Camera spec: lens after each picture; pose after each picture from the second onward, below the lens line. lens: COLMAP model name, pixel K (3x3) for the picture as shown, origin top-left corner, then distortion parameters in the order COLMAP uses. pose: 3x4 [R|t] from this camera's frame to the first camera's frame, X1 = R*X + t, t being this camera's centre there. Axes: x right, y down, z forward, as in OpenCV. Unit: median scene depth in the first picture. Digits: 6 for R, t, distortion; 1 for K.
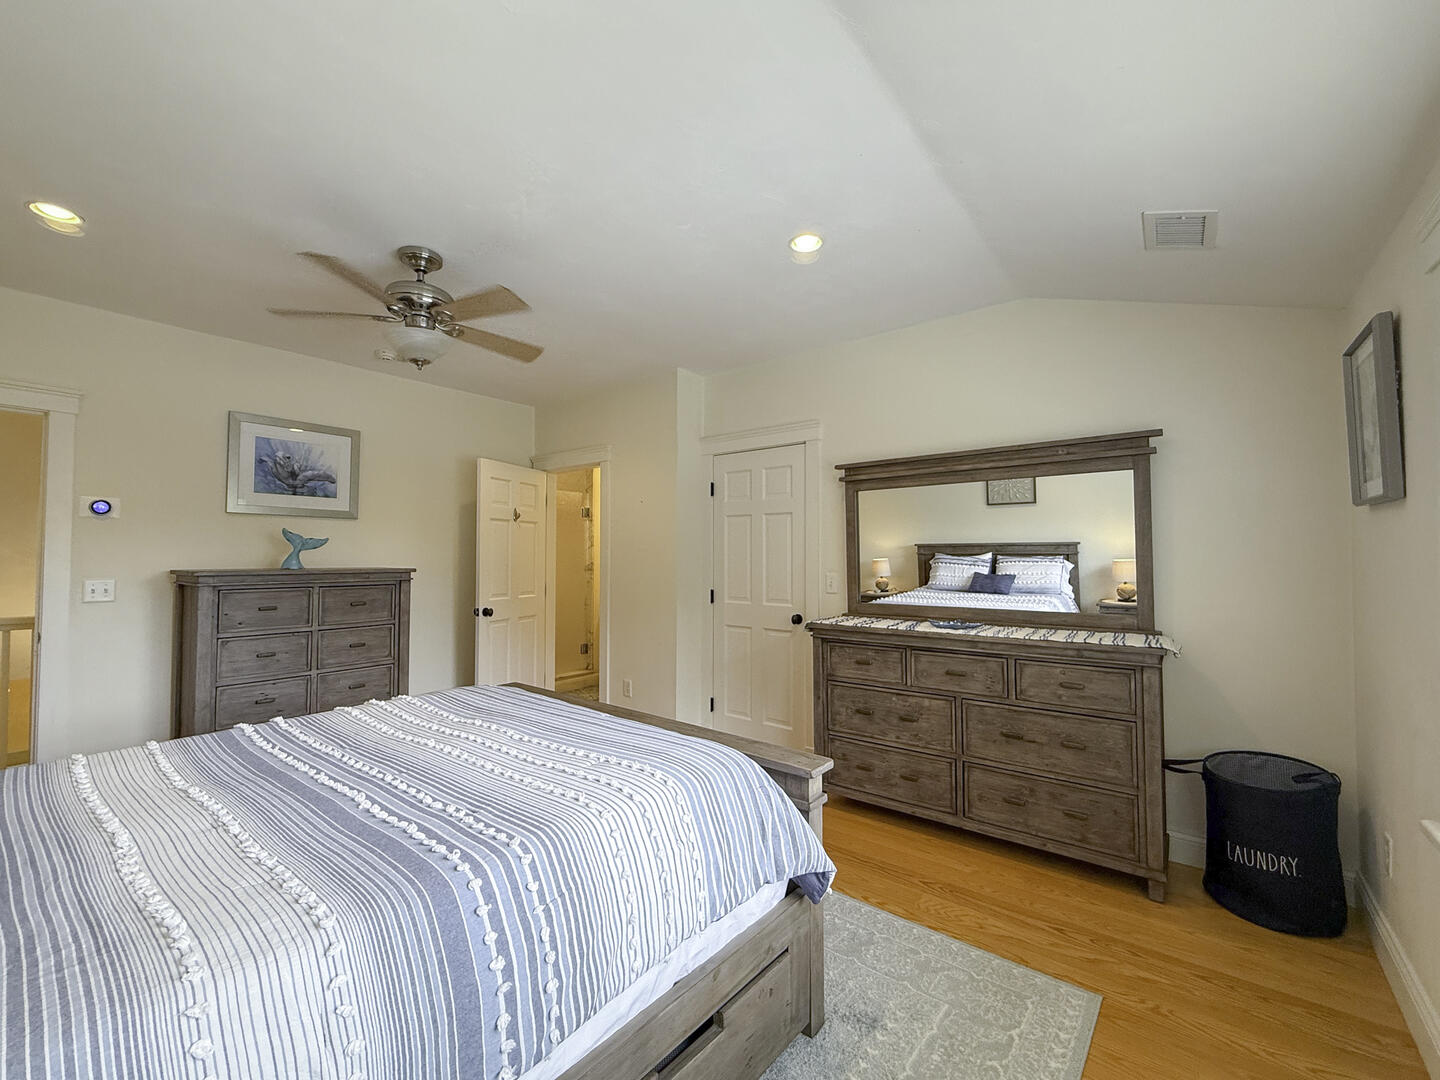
lens RADIAL K [[611.8, 0, 720.0], [0, 611.8, 540.0], [0, 0, 1]] dist [-0.002179, -0.000299]
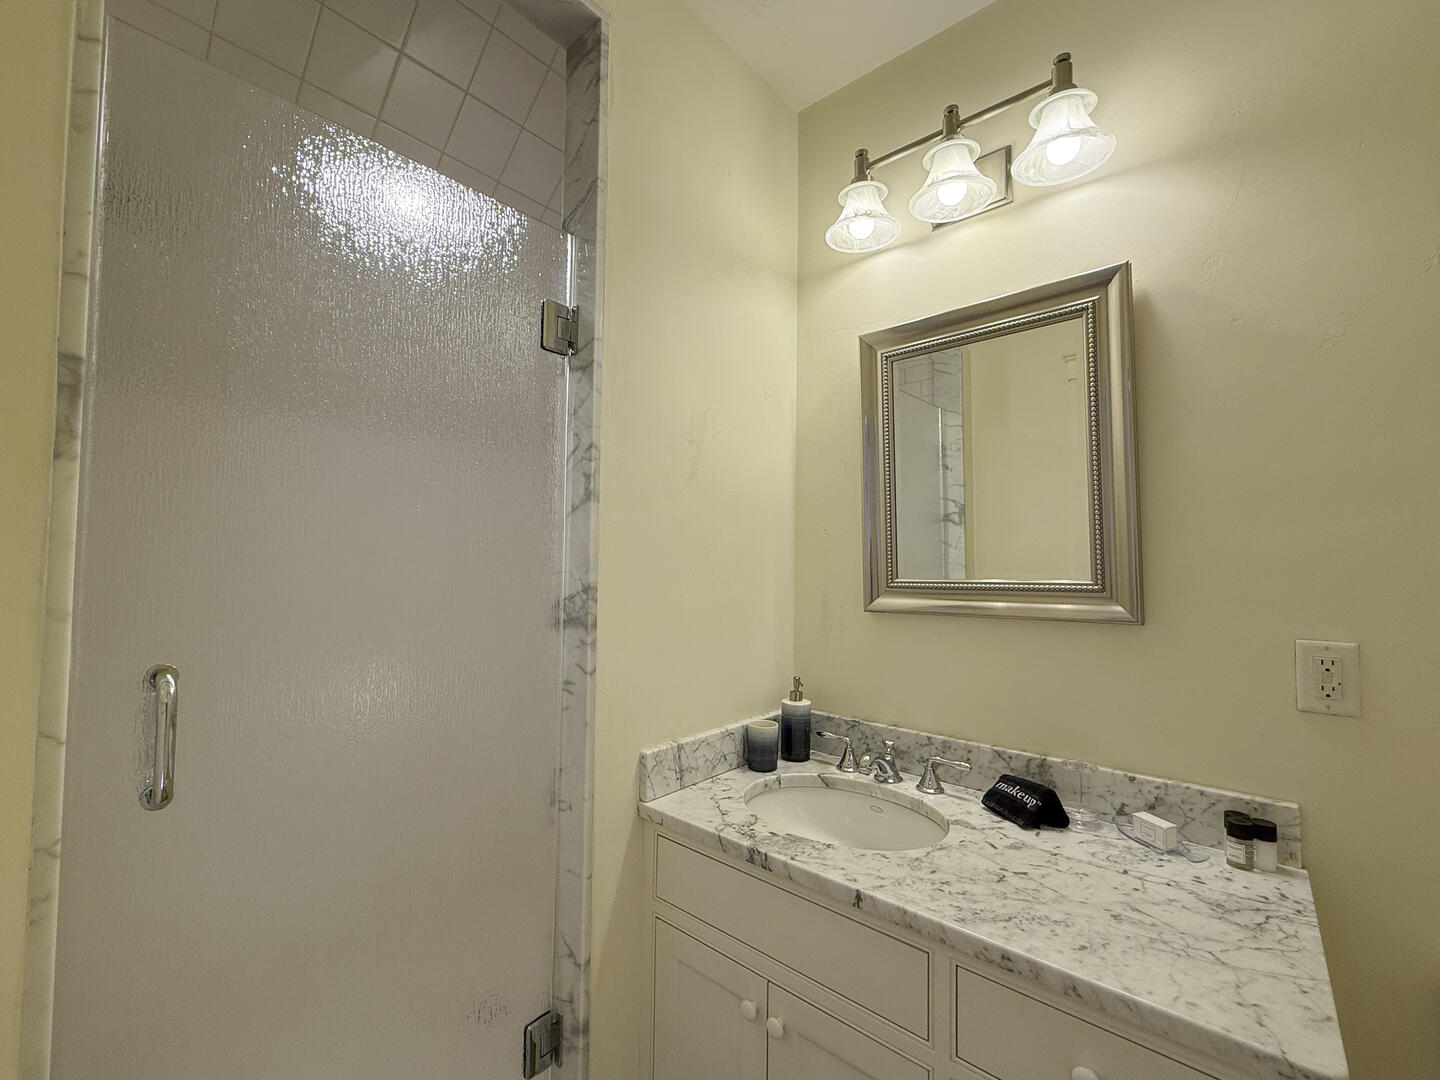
lens RADIAL K [[611.8, 0, 720.0], [0, 611.8, 540.0], [0, 0, 1]] dist [-0.002179, -0.000299]
pose [[0.998651, 0.006836, -0.051479, -0.157470], [-0.007516, 0.999887, -0.013027, 0.024872], [0.051384, 0.013396, 0.998589, 0.807736]]
